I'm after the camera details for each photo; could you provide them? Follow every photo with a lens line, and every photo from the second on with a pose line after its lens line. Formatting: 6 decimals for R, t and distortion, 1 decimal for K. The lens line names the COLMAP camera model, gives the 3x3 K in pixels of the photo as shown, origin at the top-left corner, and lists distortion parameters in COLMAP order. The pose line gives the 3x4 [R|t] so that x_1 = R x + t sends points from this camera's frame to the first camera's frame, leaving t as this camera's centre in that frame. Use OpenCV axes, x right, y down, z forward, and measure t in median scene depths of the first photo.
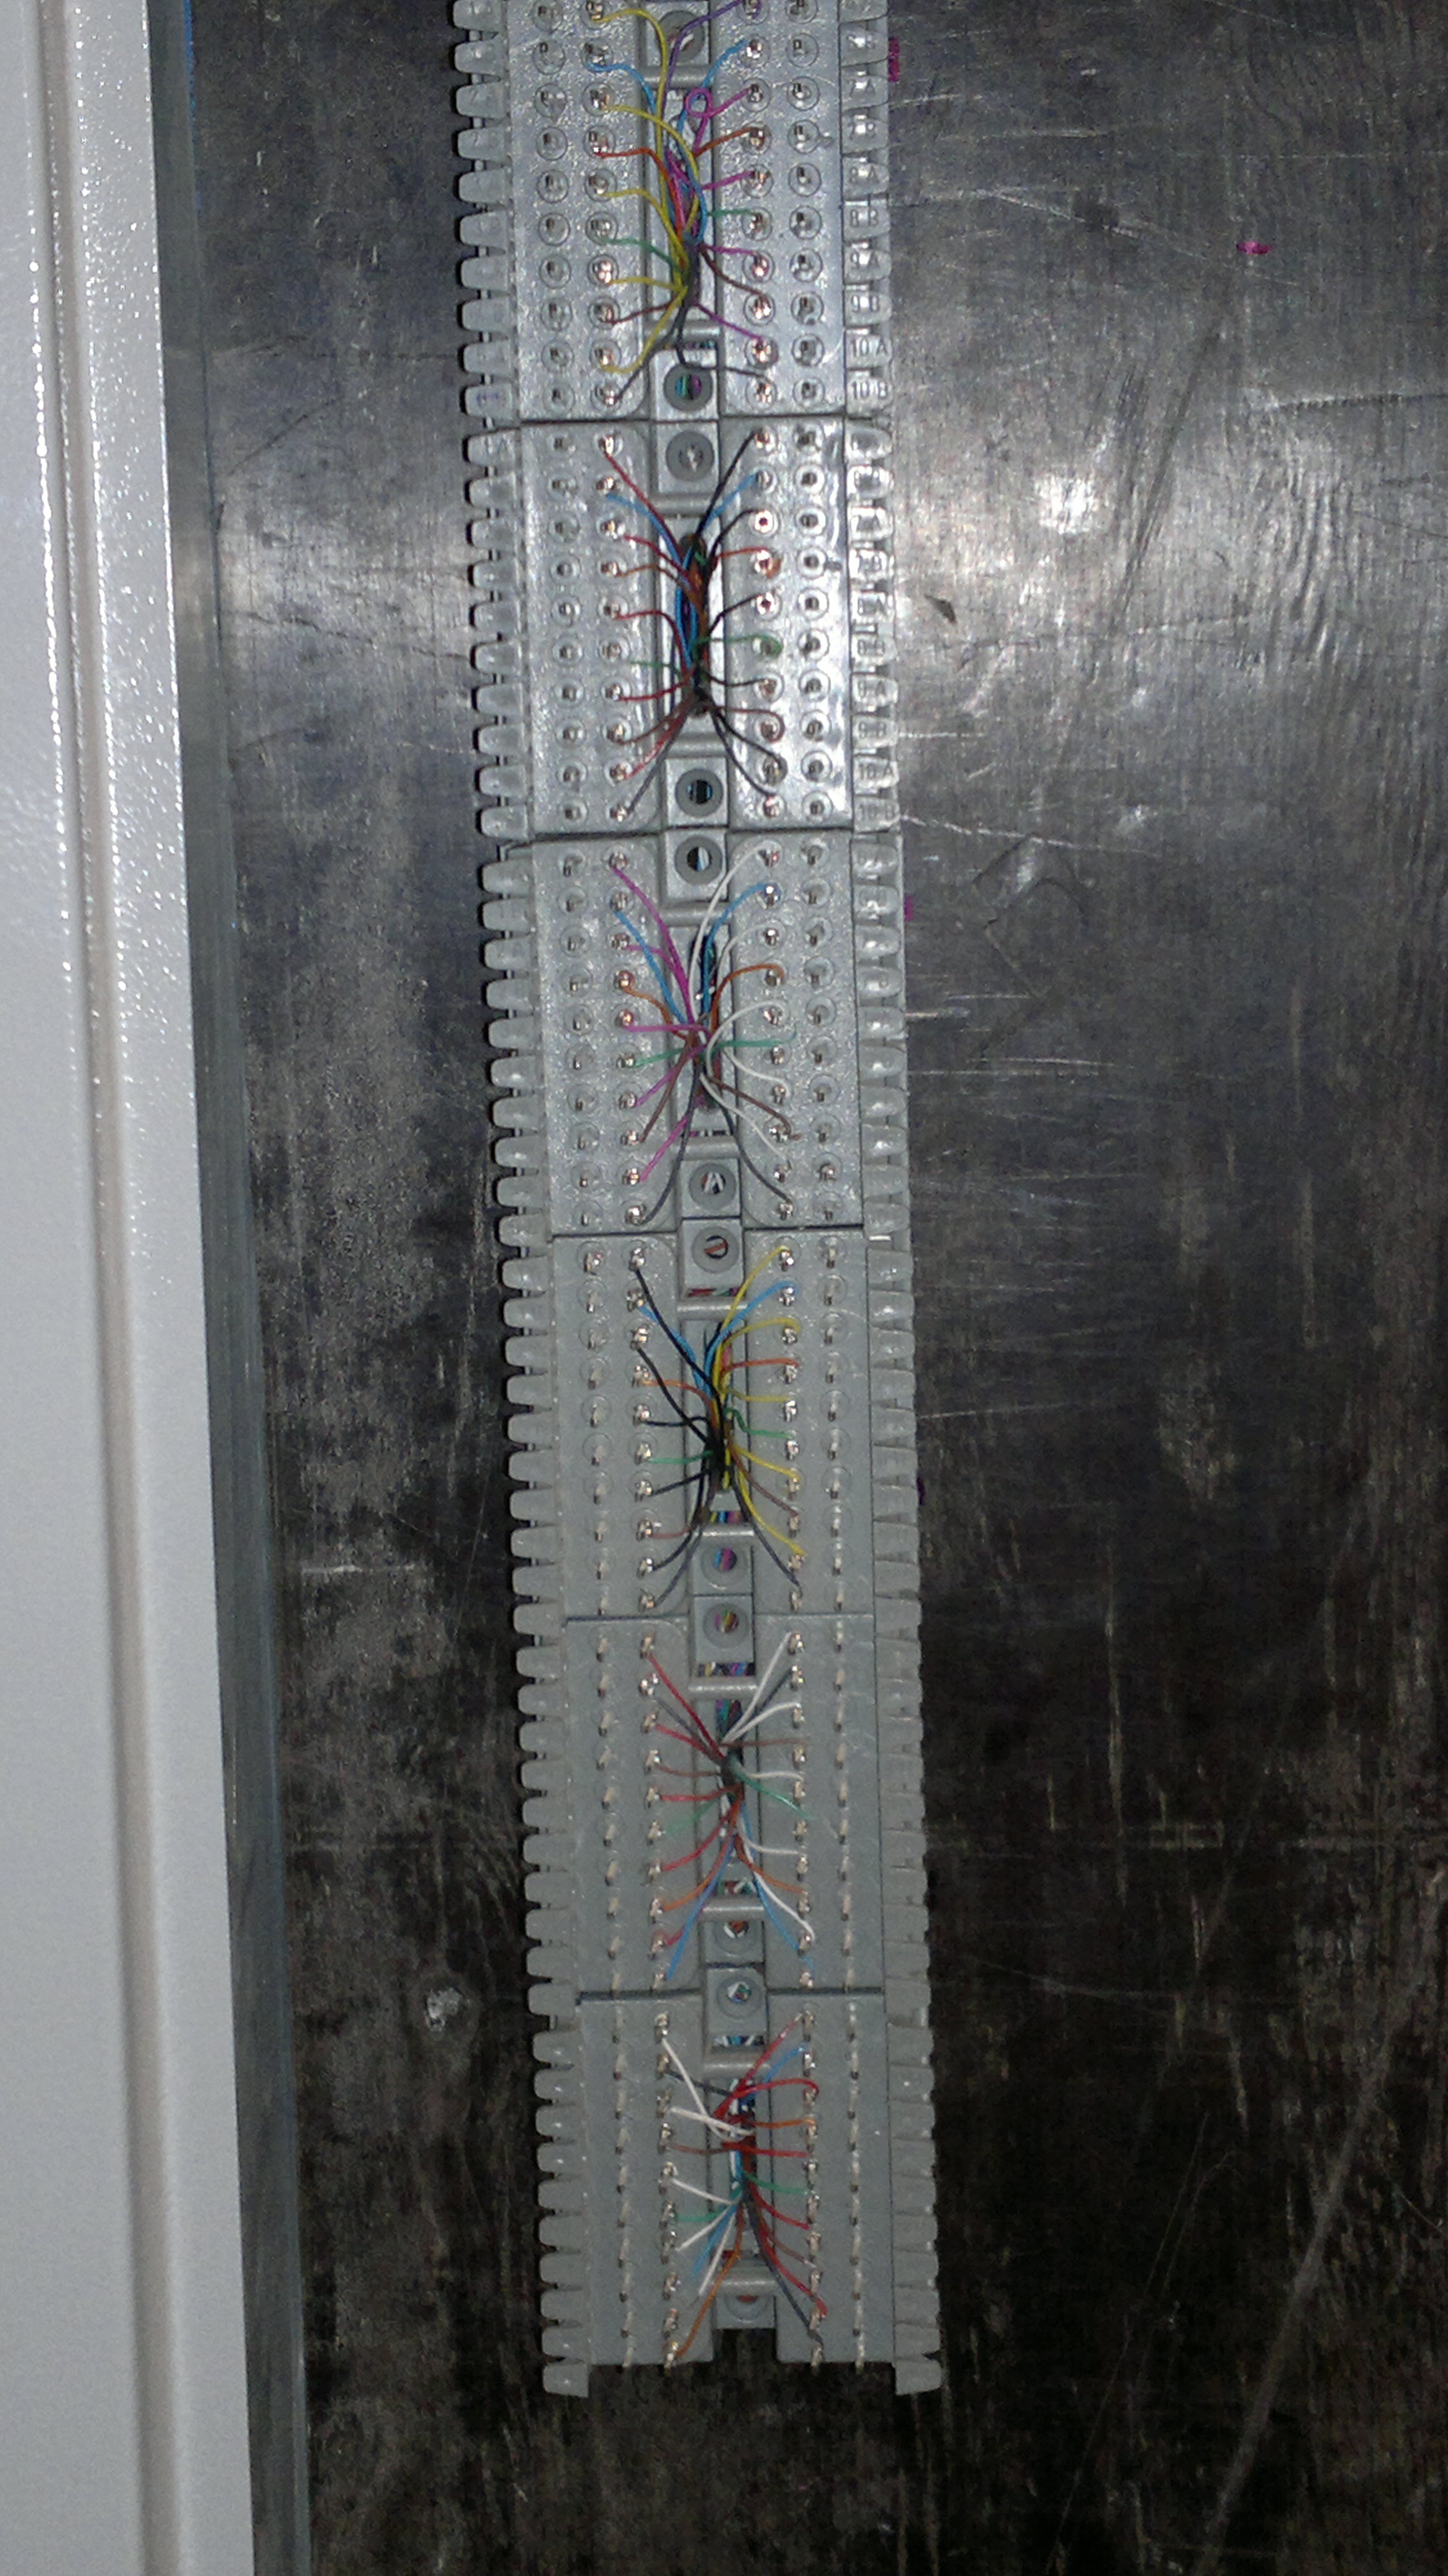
lens RADIAL K [[3979.3, 0, 720.9], [0, 3979.3, 1310.1], [0, 0, 1]] dist [0.118050, 0.000000]
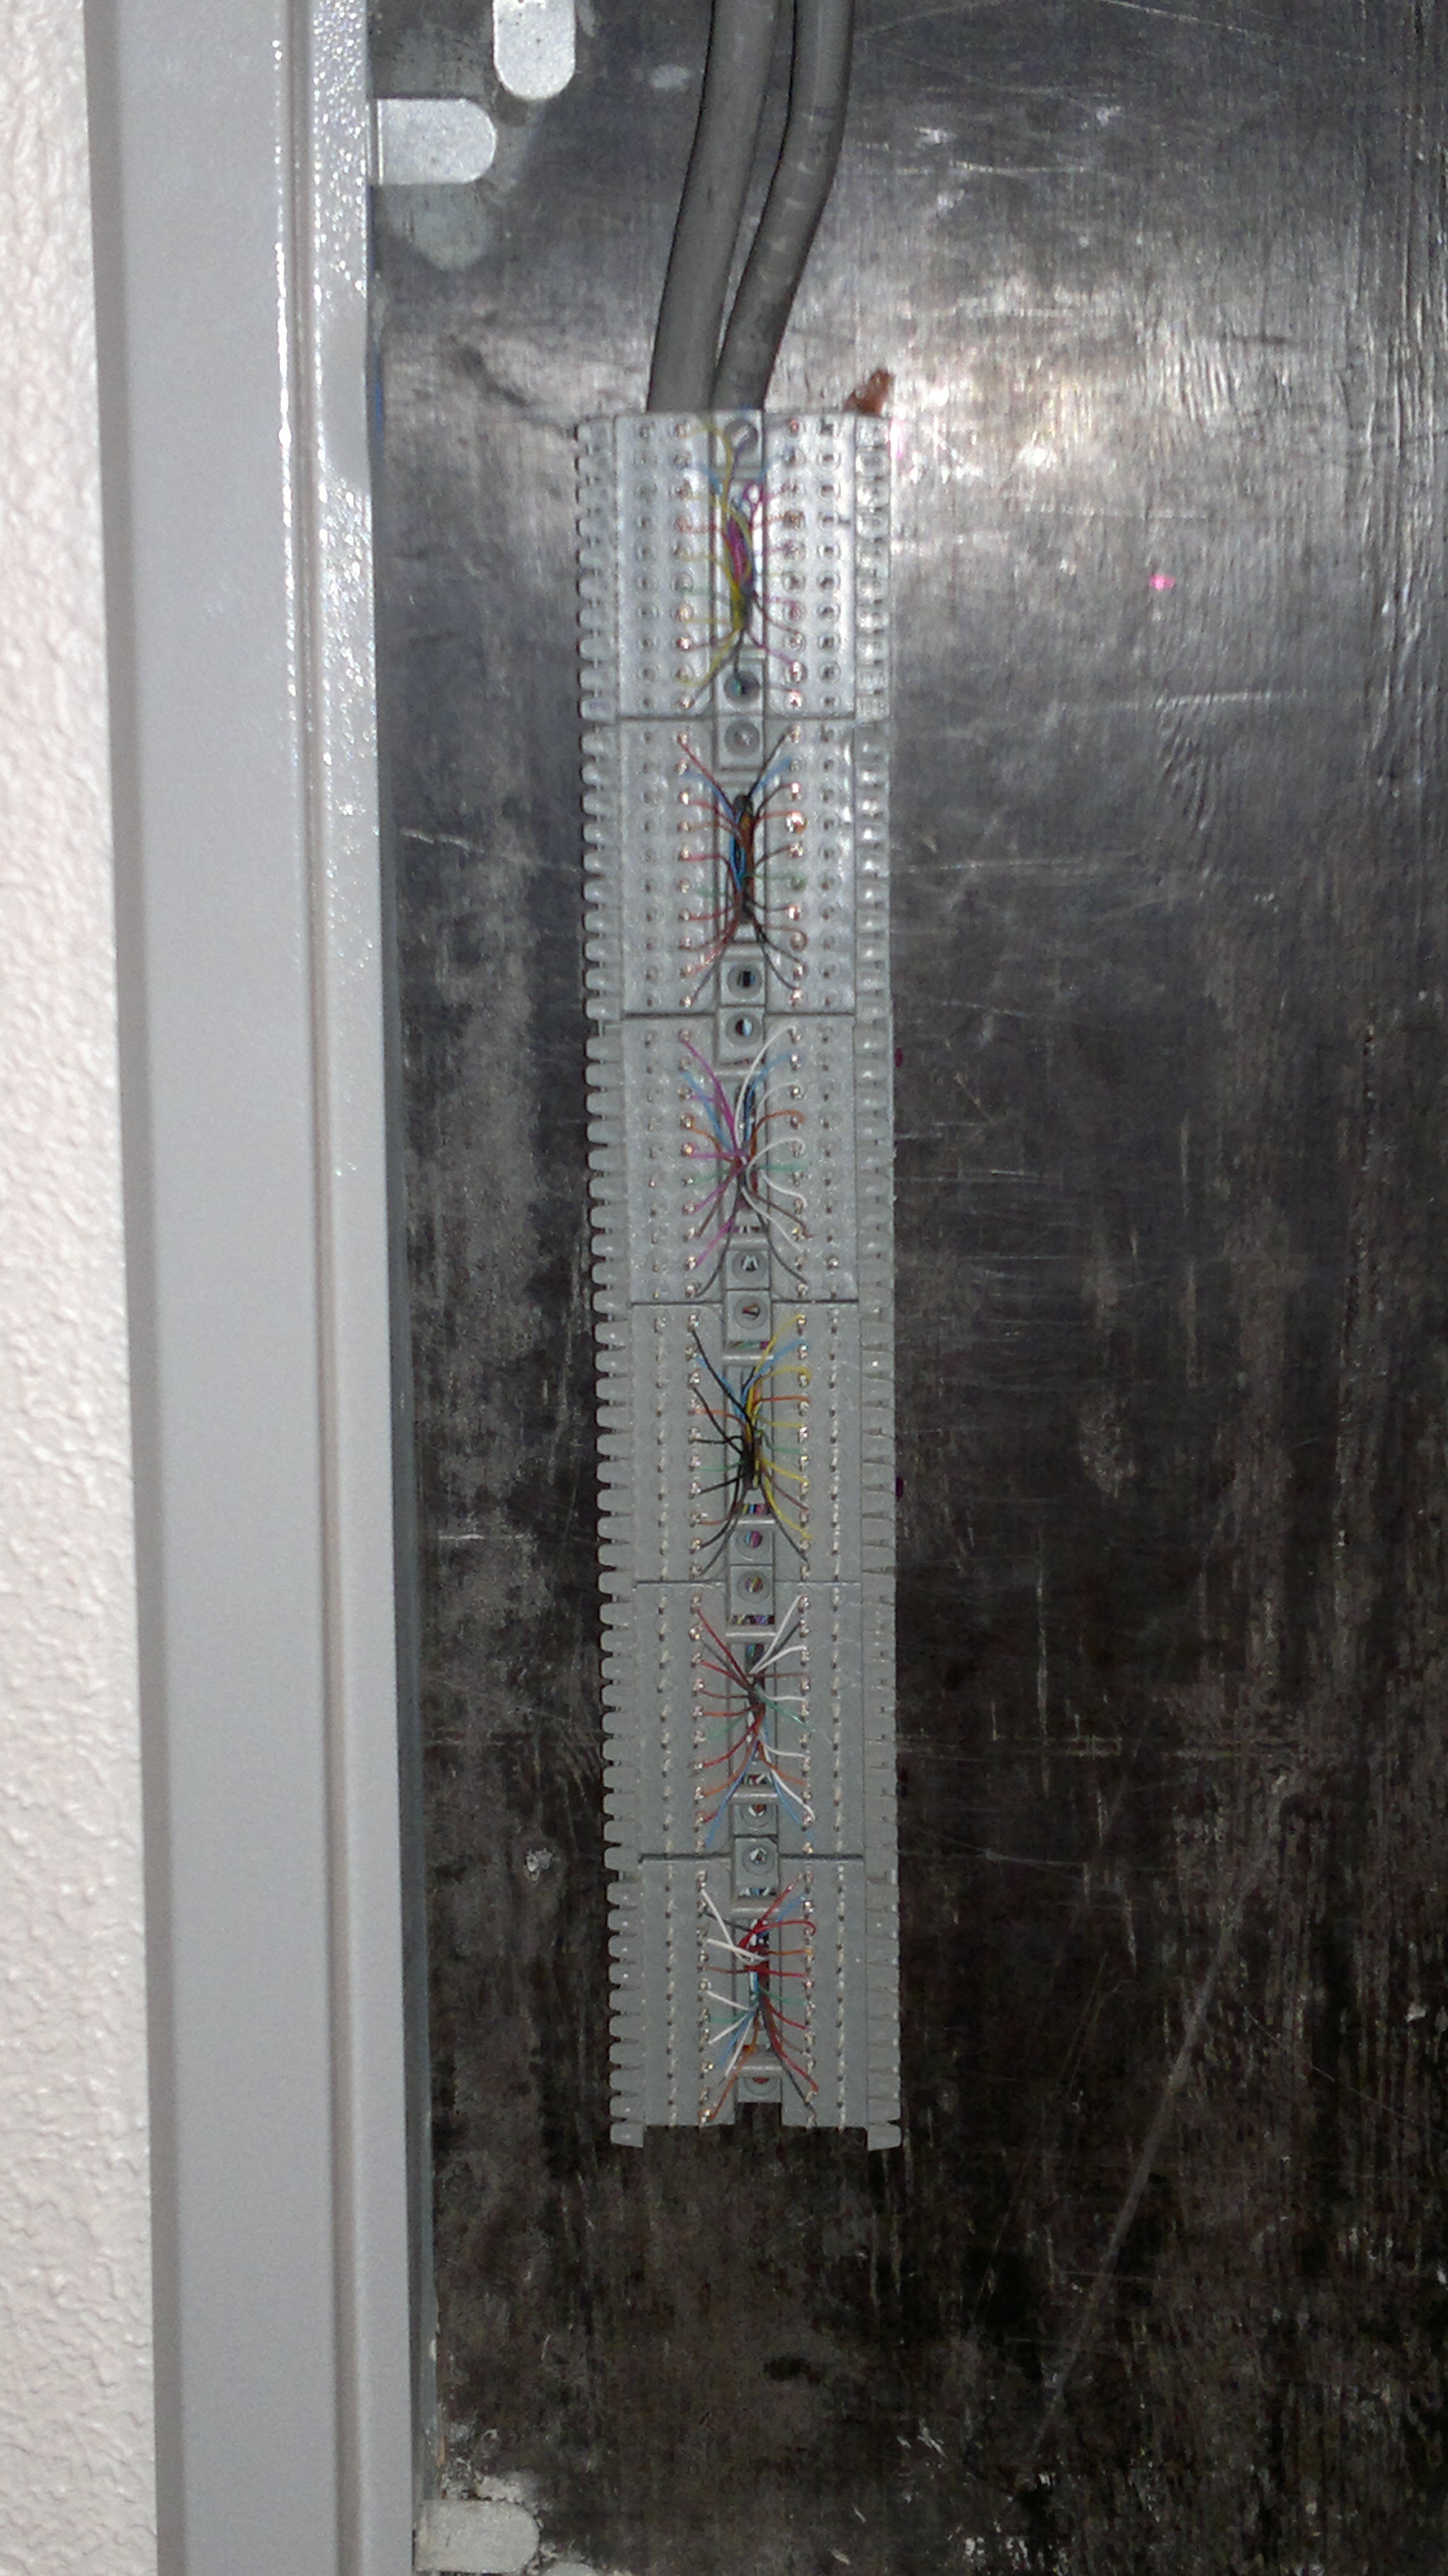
lens RADIAL K [[3979.3, 0, 730.2], [0, 3979.3, 1270.7], [0, 0, 1]] dist [0.118050, 0.000000]
pose [[0.999802, 0.017990, -0.008463, 0.002763], [-0.017788, 0.999570, 0.023302, -0.058321], [0.008878, -0.023146, 0.999693, -0.343913]]
